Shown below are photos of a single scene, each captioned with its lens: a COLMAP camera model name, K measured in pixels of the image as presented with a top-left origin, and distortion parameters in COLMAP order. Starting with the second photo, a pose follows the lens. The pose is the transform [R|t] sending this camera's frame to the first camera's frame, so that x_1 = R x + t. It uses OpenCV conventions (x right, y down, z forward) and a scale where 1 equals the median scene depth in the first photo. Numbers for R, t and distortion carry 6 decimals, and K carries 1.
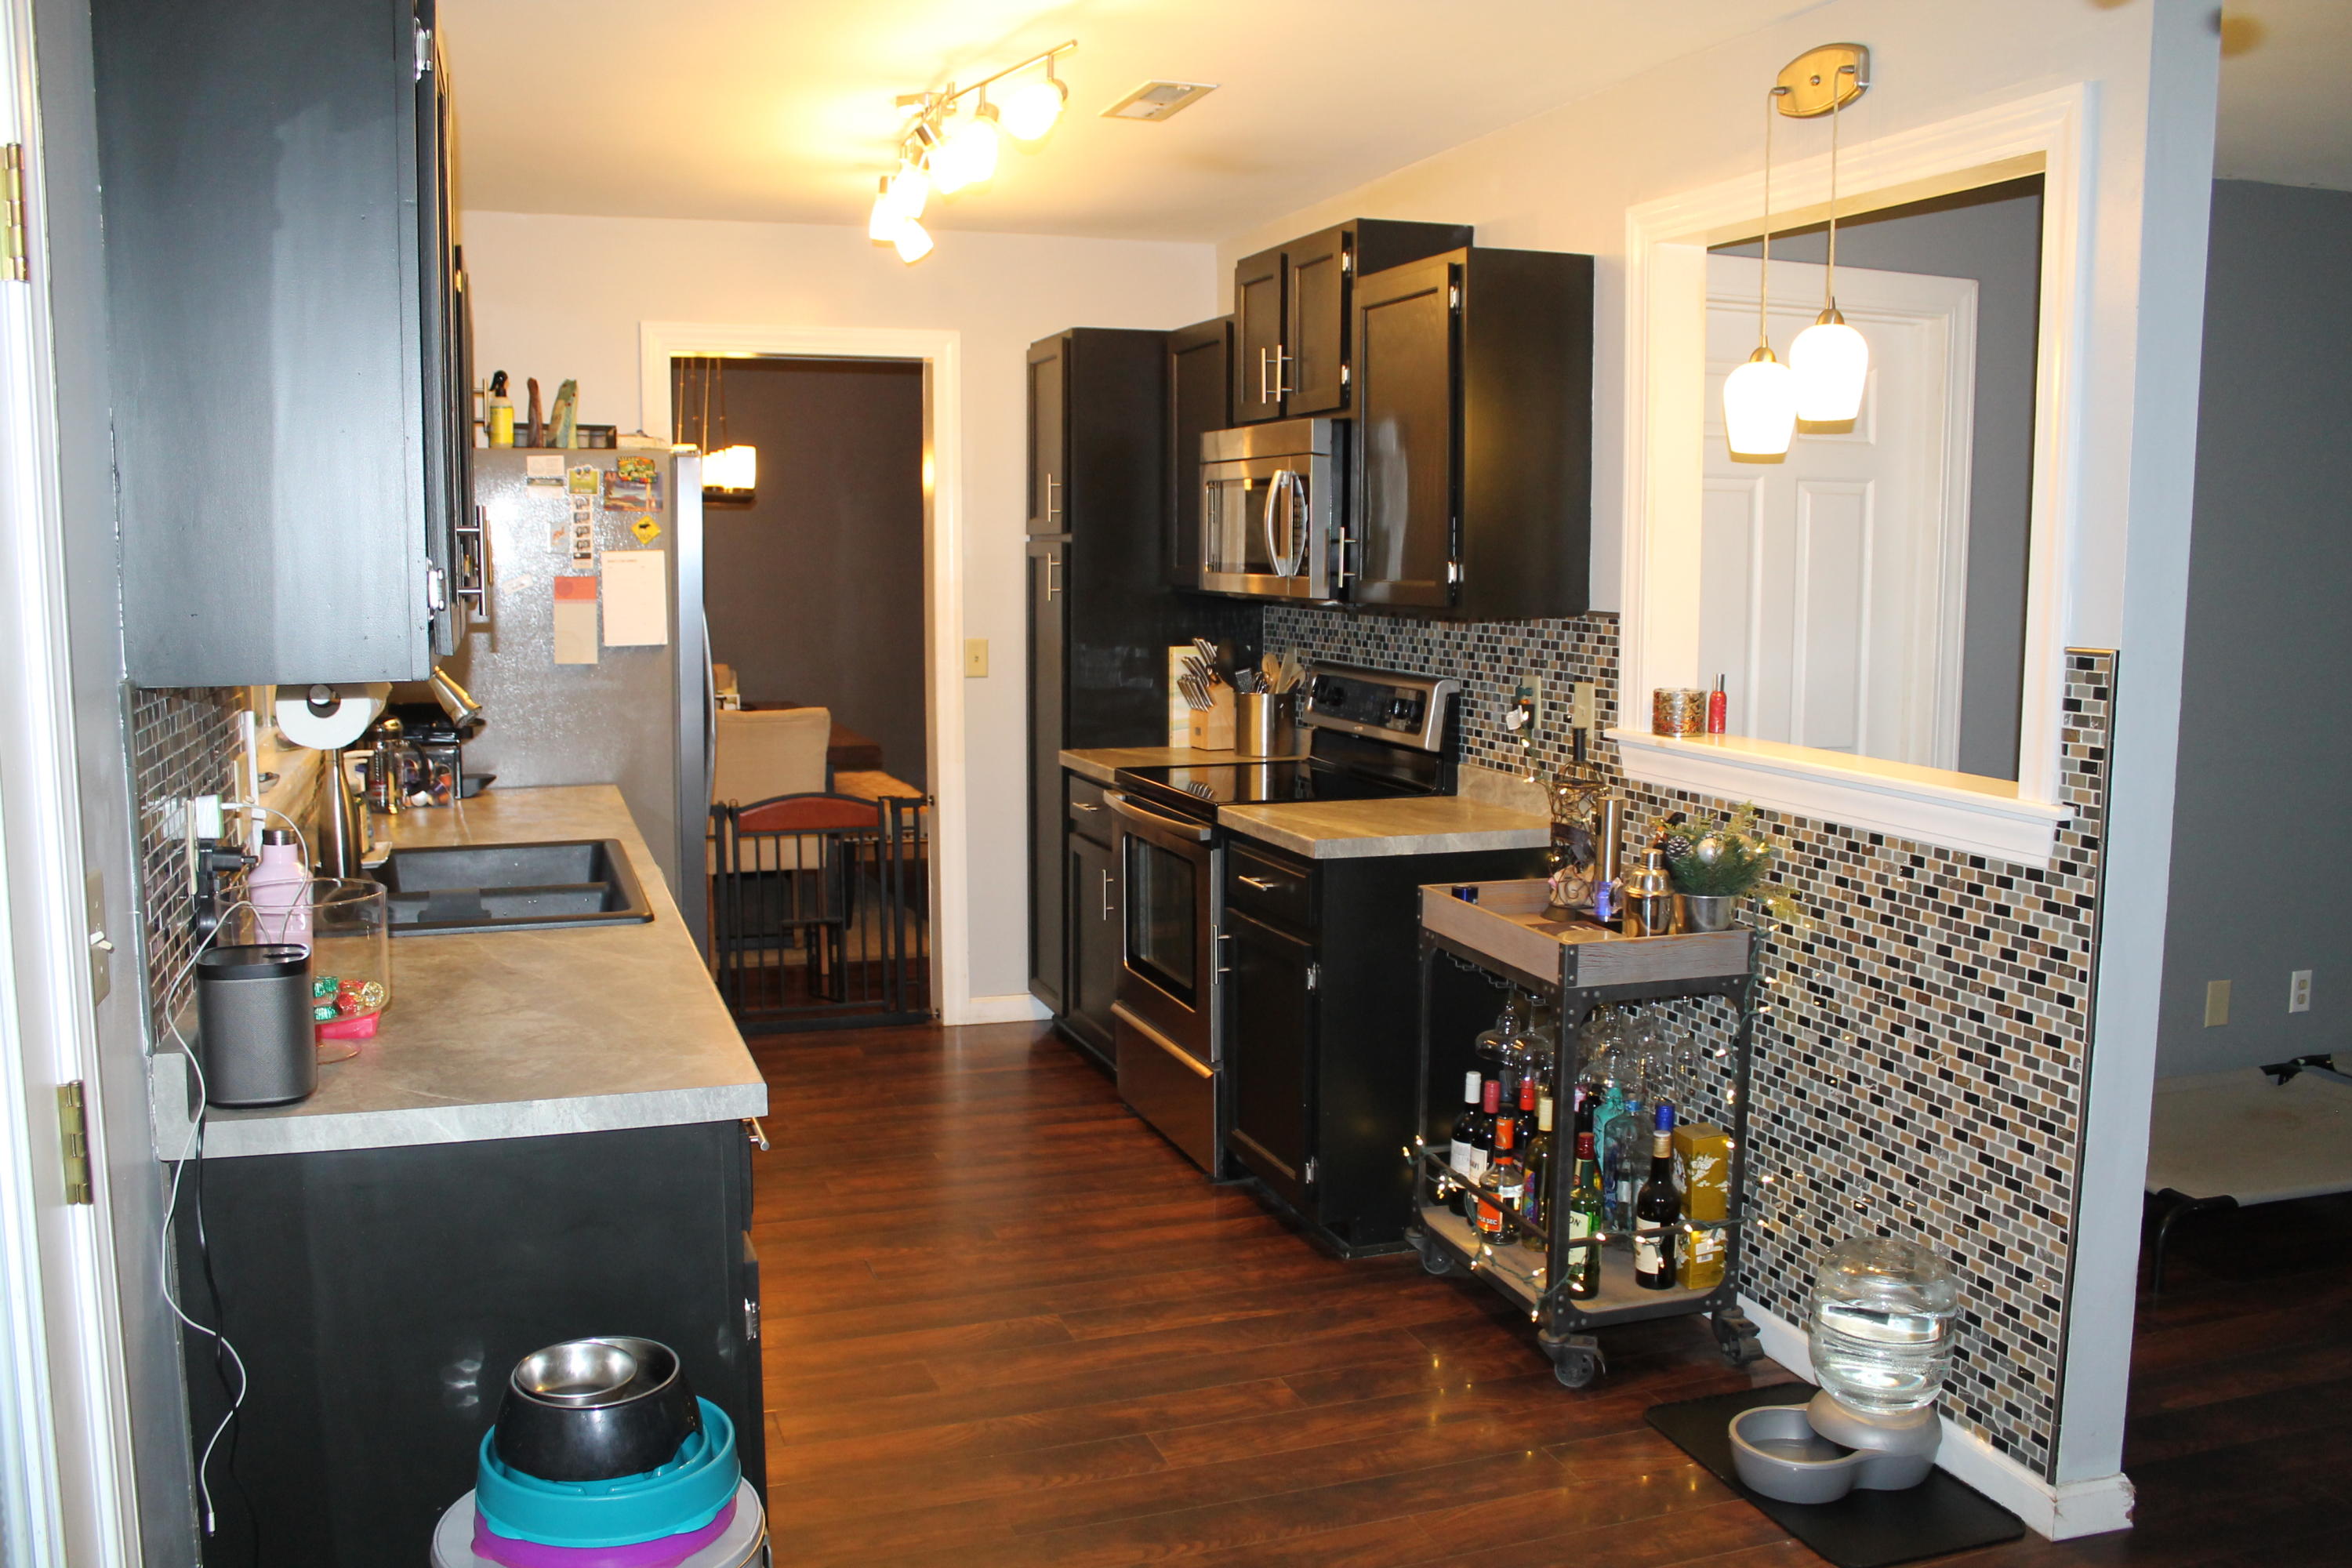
lens RADIAL K [[1977.3, 0, 1152.2], [0, 1977.3, 795.9], [0, 0, 1]] dist [-0.145079, 0.110263]
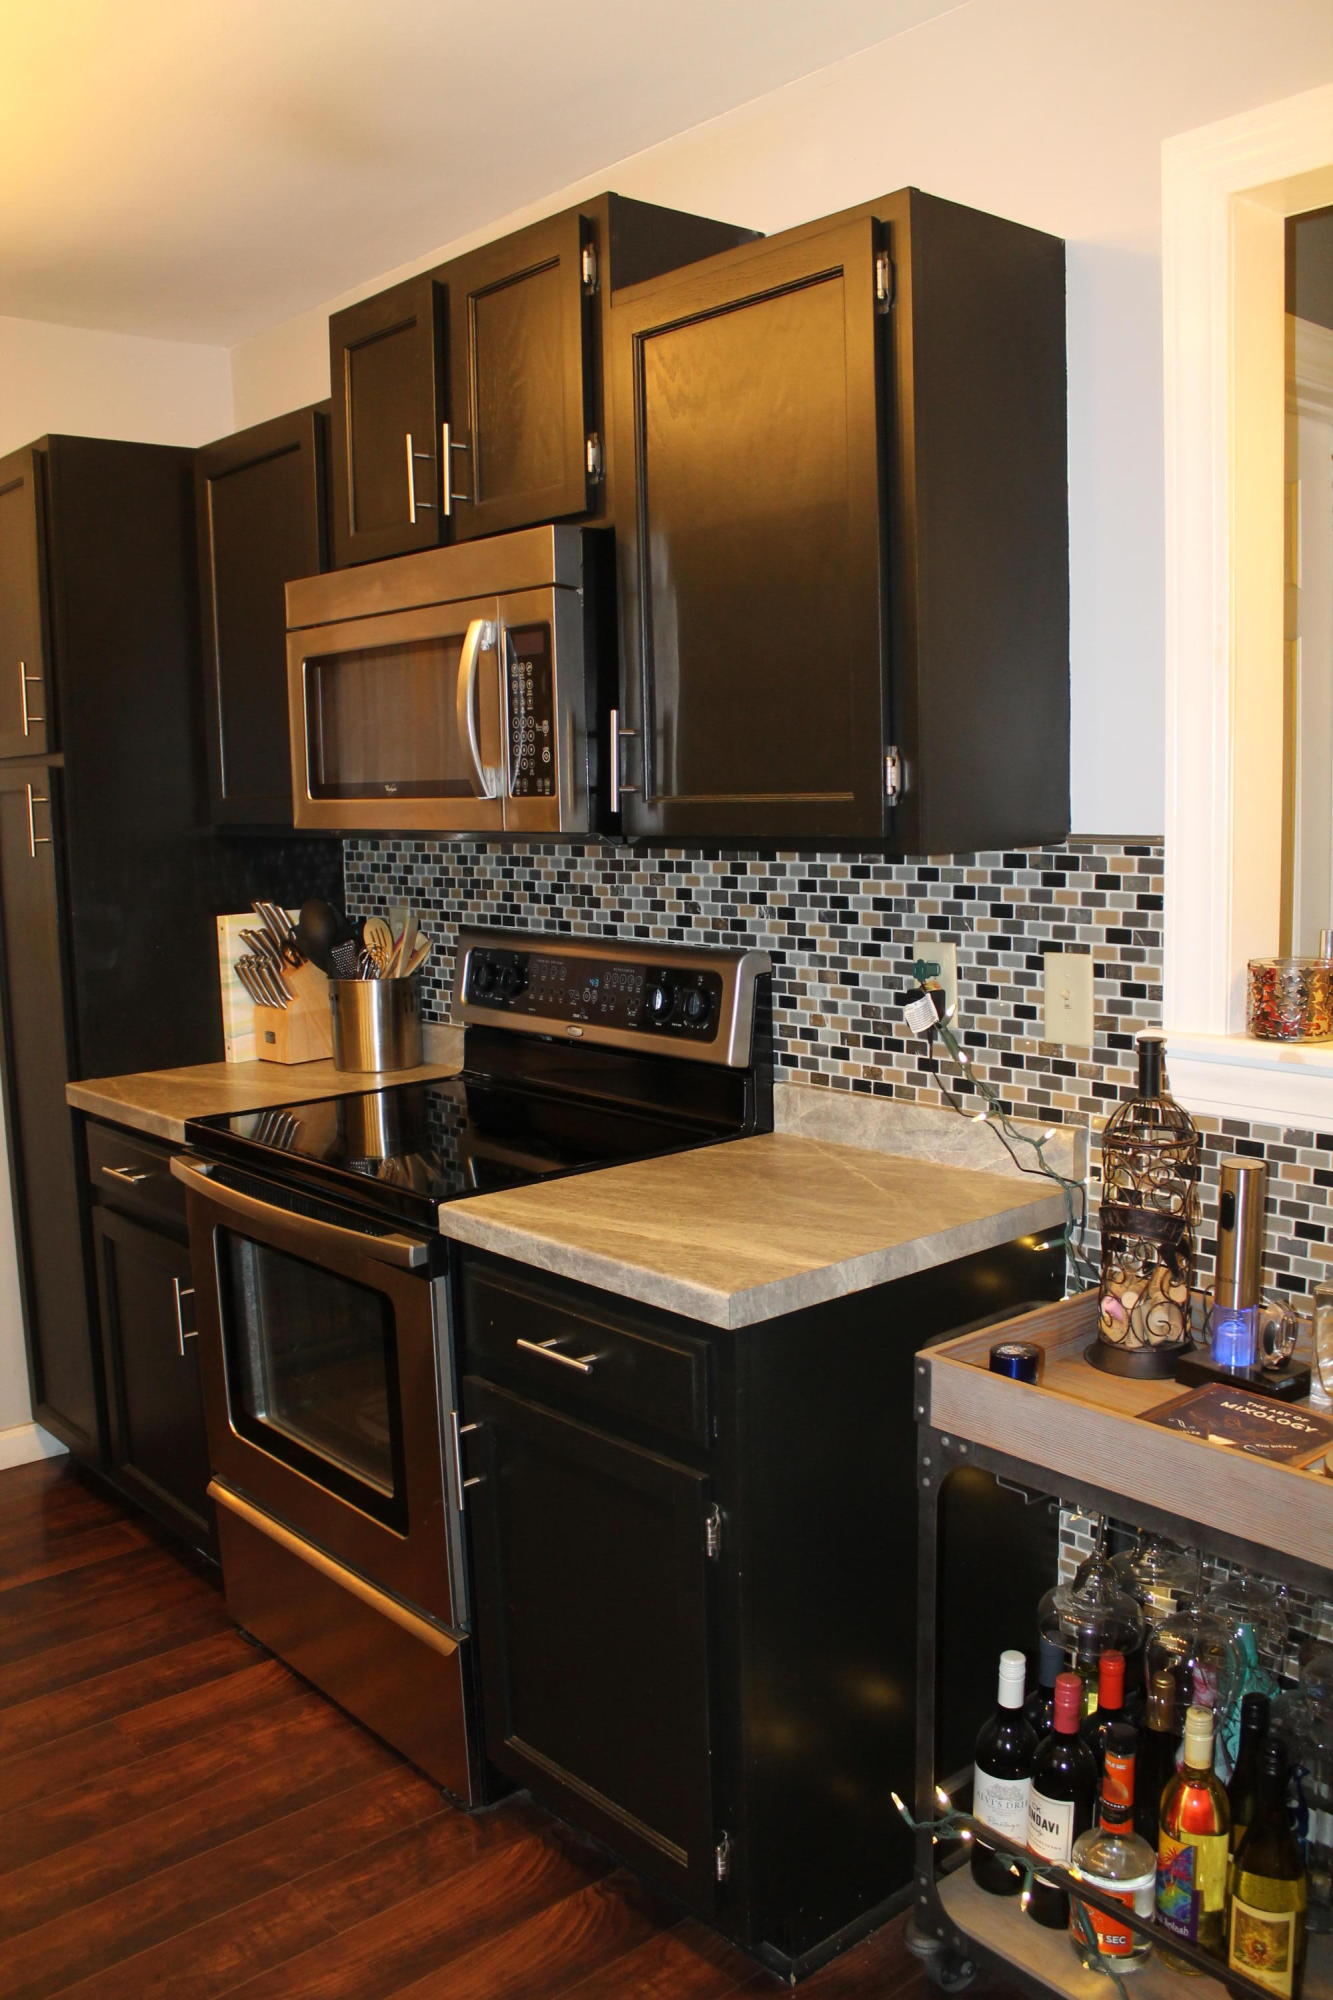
lens RADIAL K [[1681.4, 0, 658.7], [0, 1681.4, 1004.0], [0, 0, 1]] dist [-0.145079, 0.110263]
pose [[0.927095, -0.078006, 0.366619, -0.078285], [0.076457, 0.996896, 0.018768, -0.055418], [-0.366946, 0.010631, 0.930182, 0.511815]]
